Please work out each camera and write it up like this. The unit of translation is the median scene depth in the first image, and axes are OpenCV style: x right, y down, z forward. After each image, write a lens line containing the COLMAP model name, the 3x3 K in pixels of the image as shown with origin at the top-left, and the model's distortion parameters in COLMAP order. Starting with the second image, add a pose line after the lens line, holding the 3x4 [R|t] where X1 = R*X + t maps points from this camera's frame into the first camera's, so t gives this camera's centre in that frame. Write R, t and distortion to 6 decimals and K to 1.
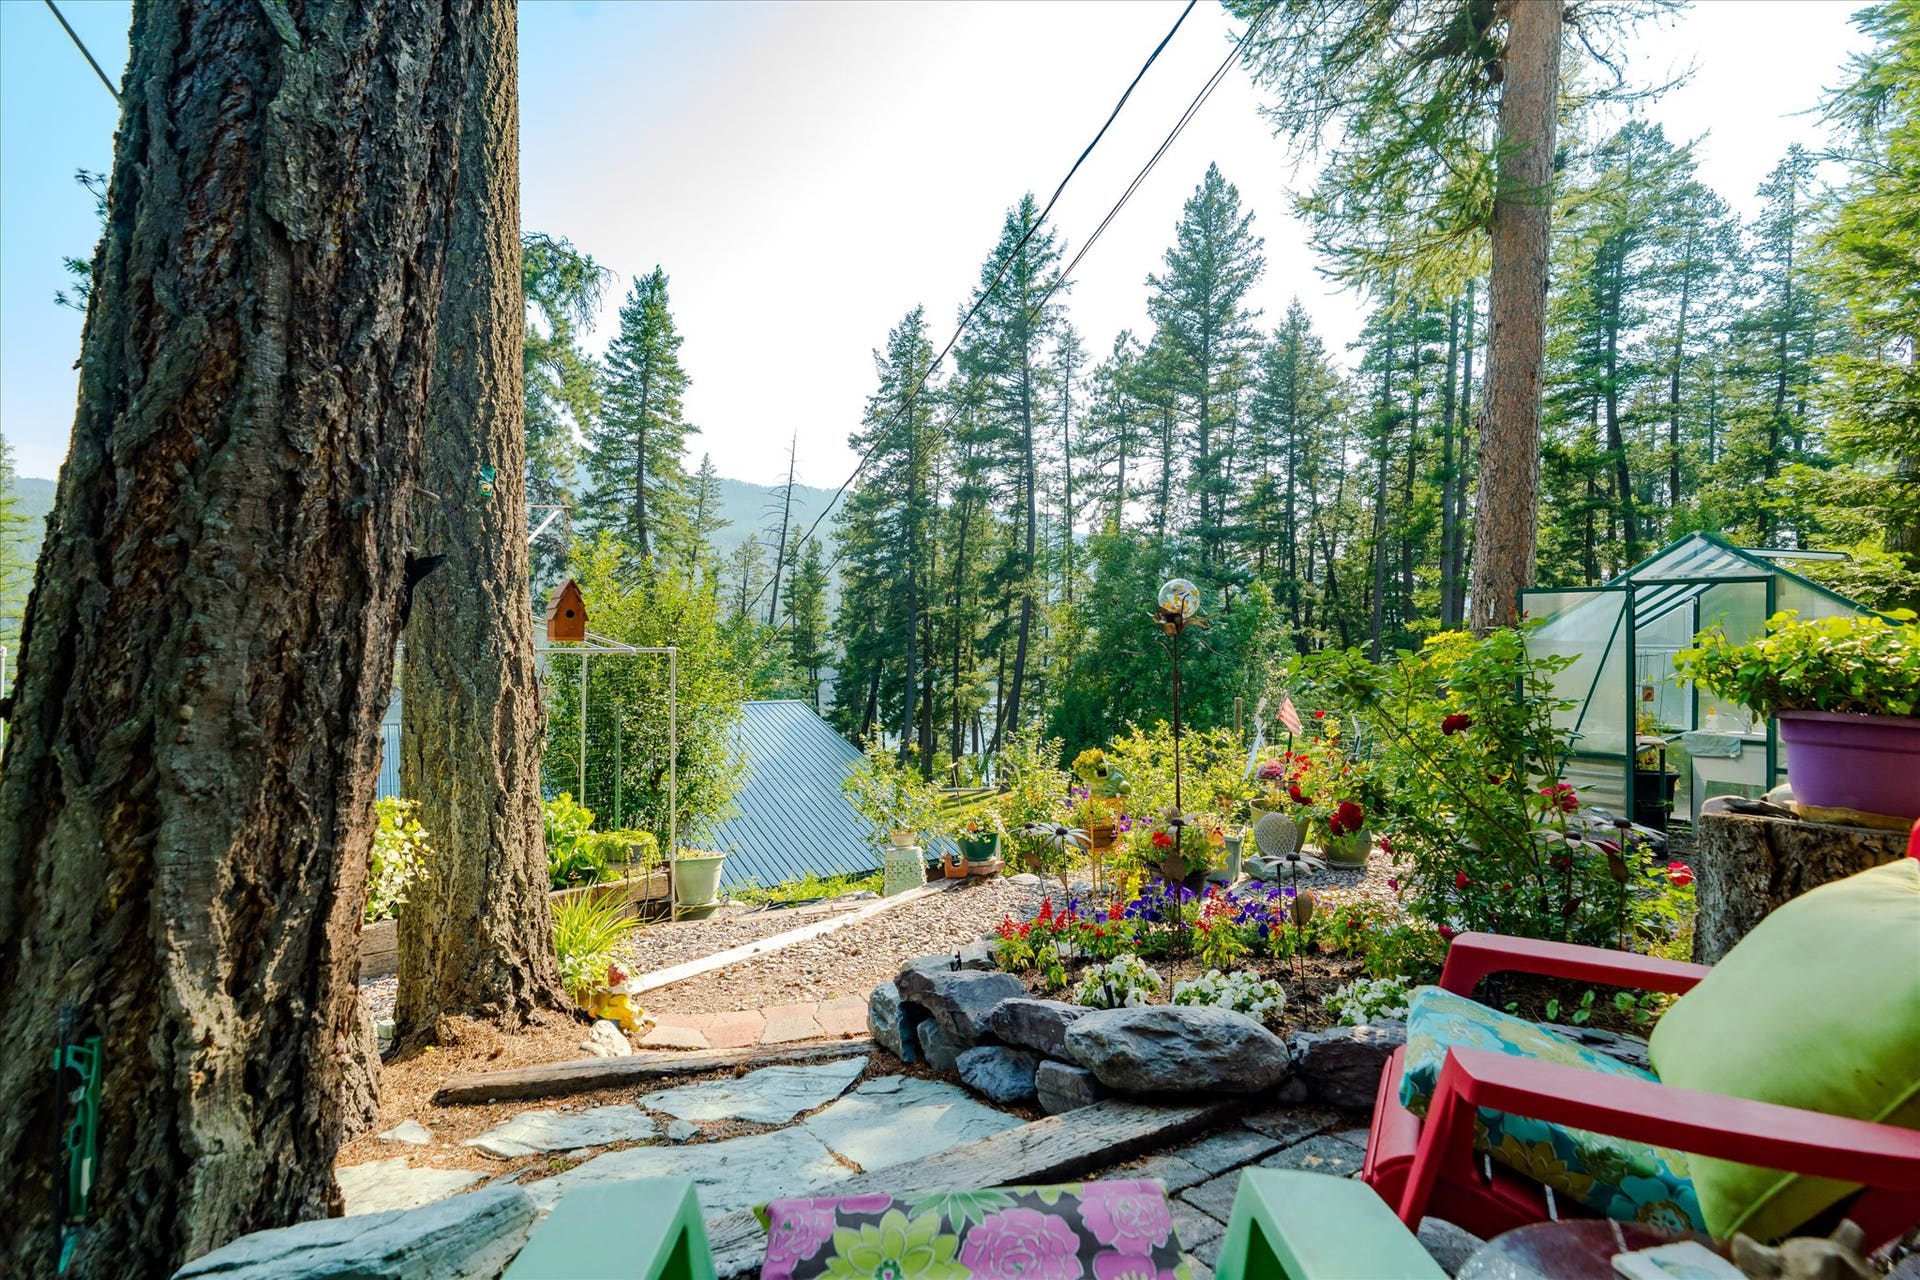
lens RADIAL K [[854.8, 0, 957.6], [0, 854.8, 630.6], [0, 0, 1]] dist [-0.006788, -0.000023]
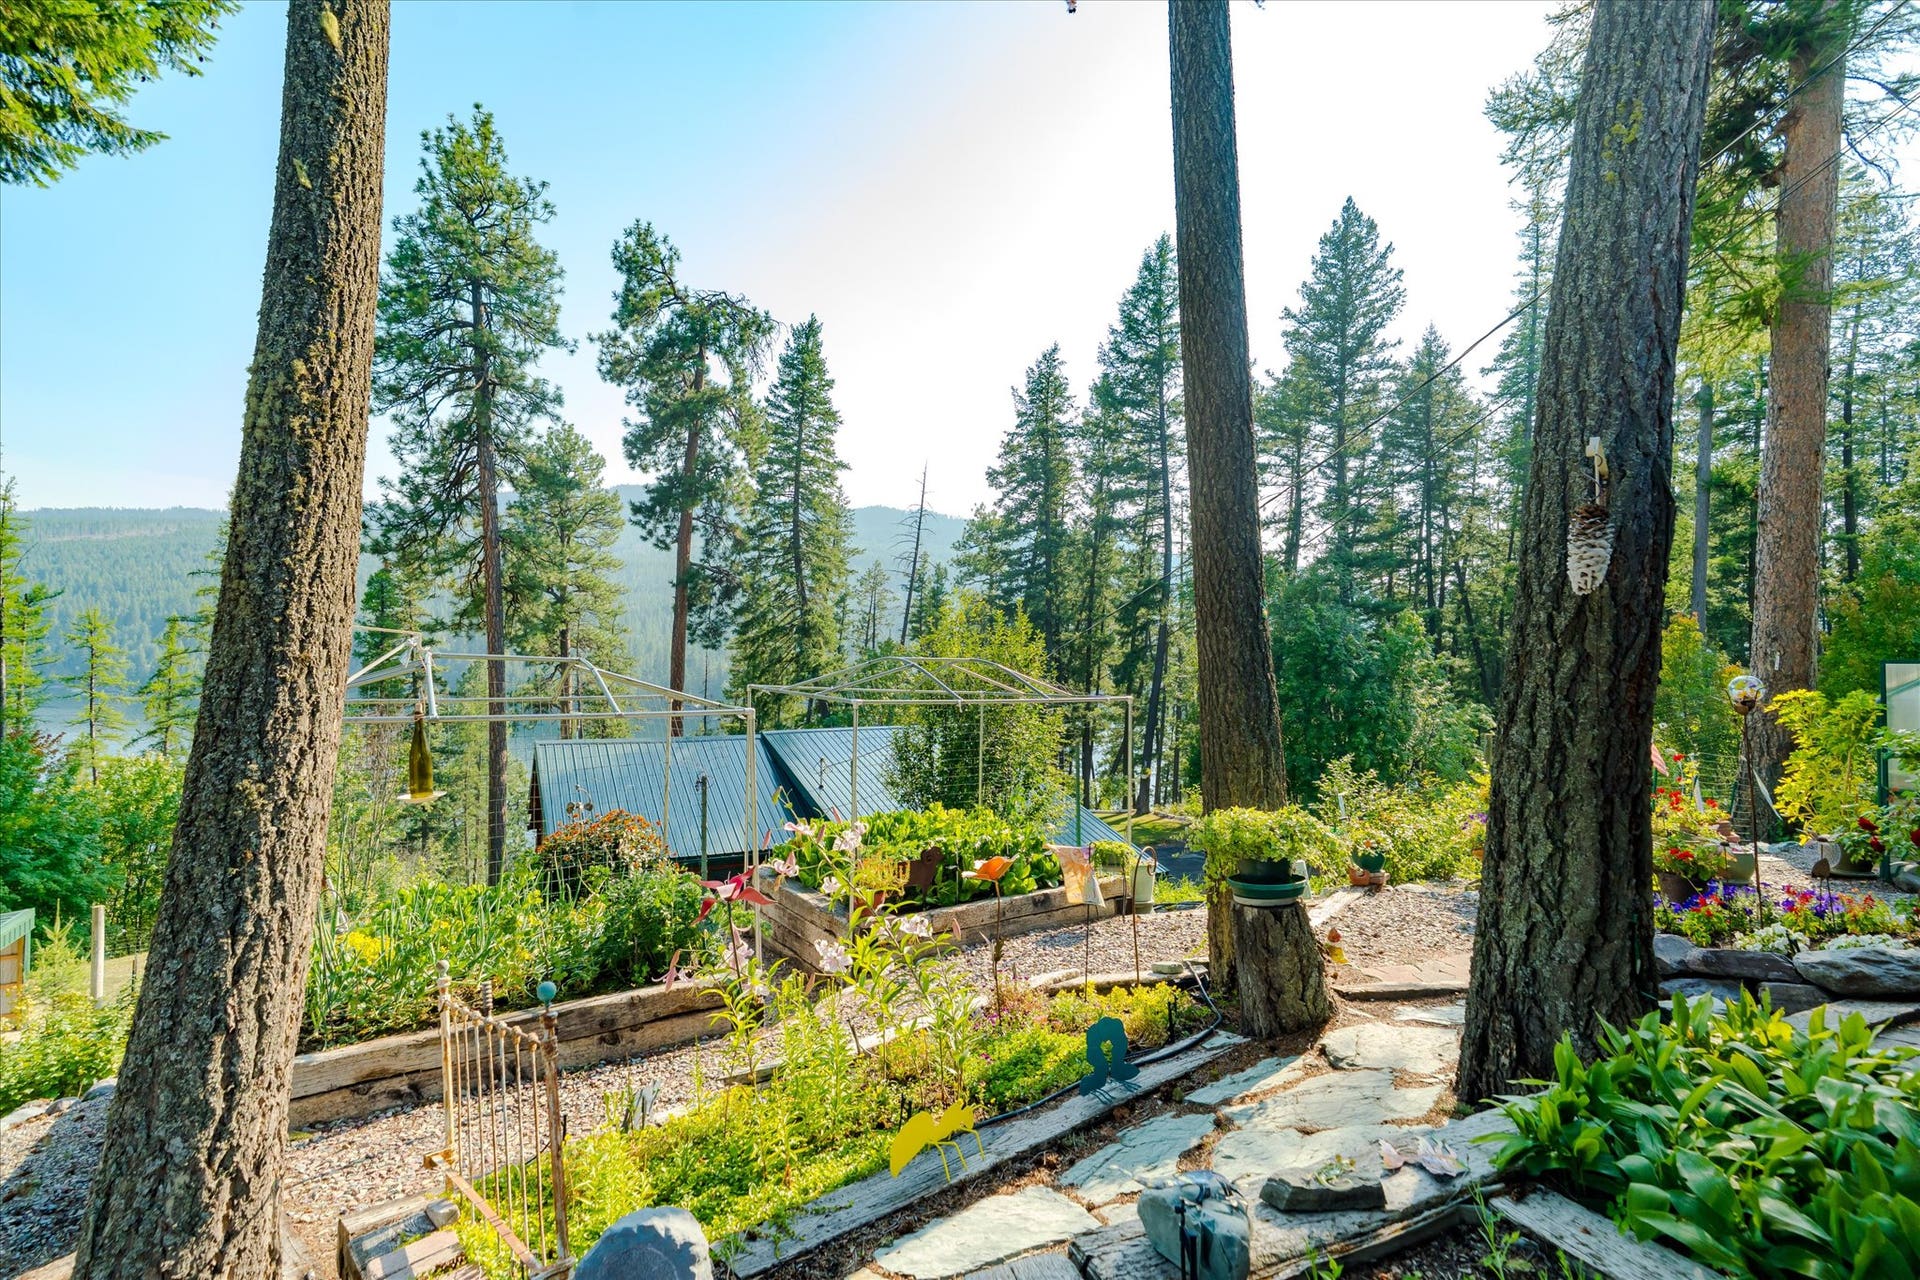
lens RADIAL K [[853.7, 0, 958.4], [0, 853.7, 635.3], [0, 0, 1]] dist [-0.007491, 0.001234]
pose [[0.995832, 0.003338, -0.091147, -0.067076], [-0.004917, 0.999841, -0.017115, -0.006892], [0.091075, 0.017492, 0.995690, -0.040781]]
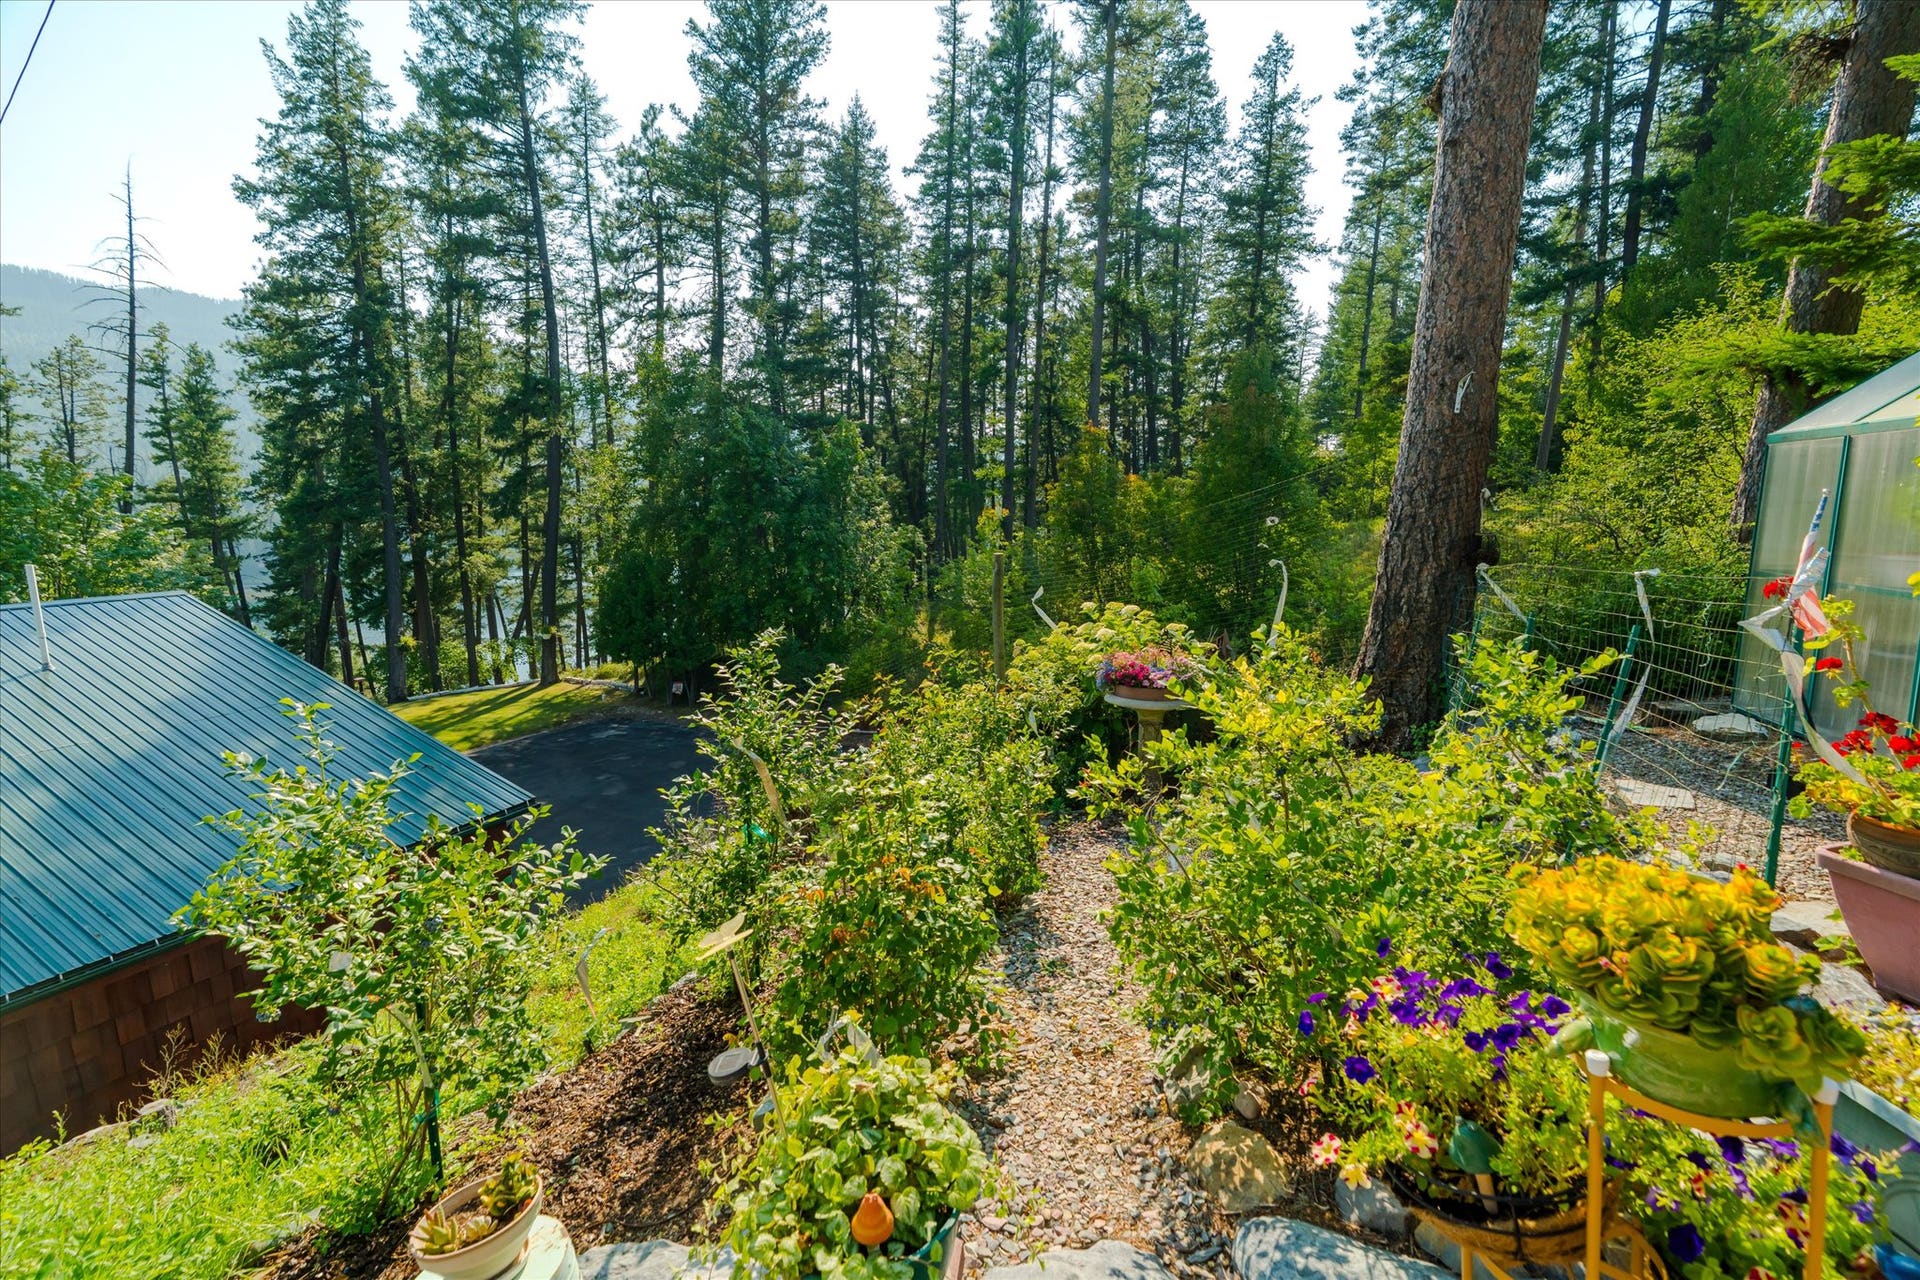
lens RADIAL K [[853.7, 0, 958.4], [0, 853.7, 635.3], [0, 0, 1]] dist [-0.007491, 0.001234]
pose [[0.860740, -0.096359, 0.499842, -0.008242], [0.009566, 0.984809, 0.173377, 0.007443], [-0.508955, -0.144451, 0.848586, 0.120647]]
